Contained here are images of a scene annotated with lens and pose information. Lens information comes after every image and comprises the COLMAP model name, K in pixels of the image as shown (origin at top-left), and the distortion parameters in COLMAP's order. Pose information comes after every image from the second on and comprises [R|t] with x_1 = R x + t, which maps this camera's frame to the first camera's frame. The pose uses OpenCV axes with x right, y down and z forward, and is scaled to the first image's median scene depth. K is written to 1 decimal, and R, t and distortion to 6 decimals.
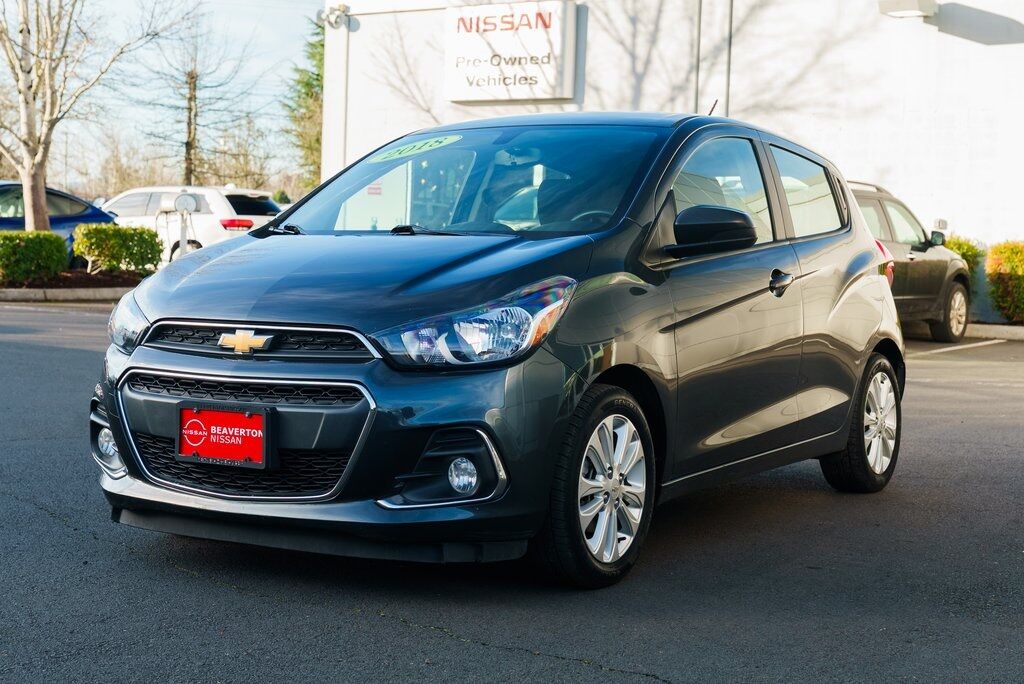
lens RADIAL K [[1555.8, 0, 515.5], [0, 1555.8, 341.4], [0, 0, 1]] dist [0.016823, -0.096565]
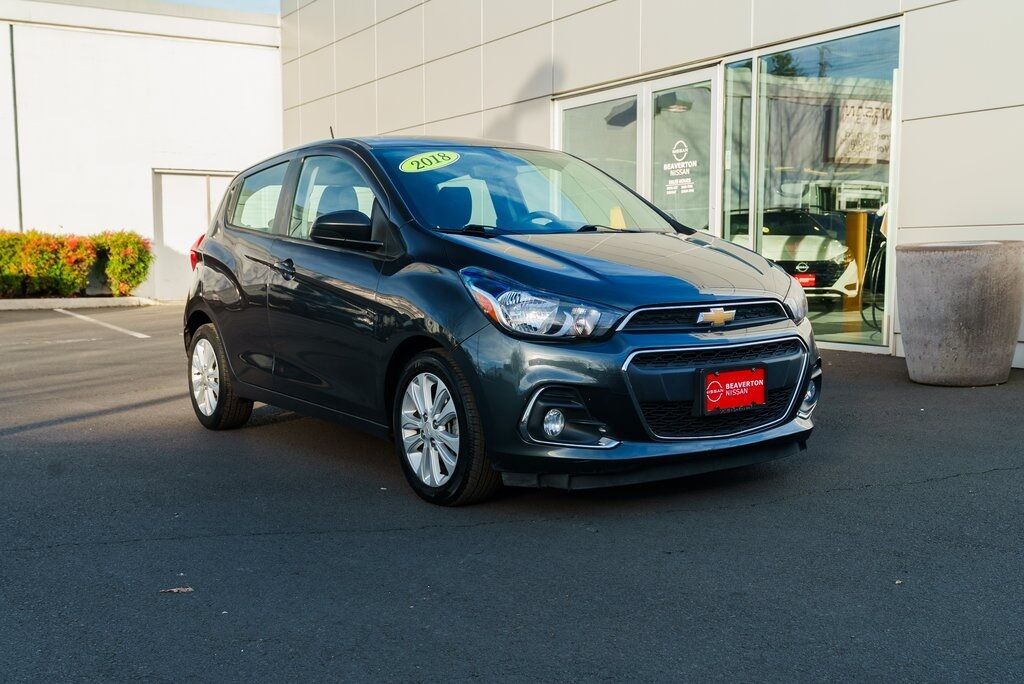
lens RADIAL K [[1060.5, 0, 512.2], [0, 1060.5, 358.7], [0, 0, 1]] dist [-0.006721, -0.029924]
pose [[0.438834, -0.120890, 0.890399, -1.047511], [0.068260, 0.992530, 0.101115, -0.066719], [-0.895972, 0.016406, 0.443808, 0.766505]]
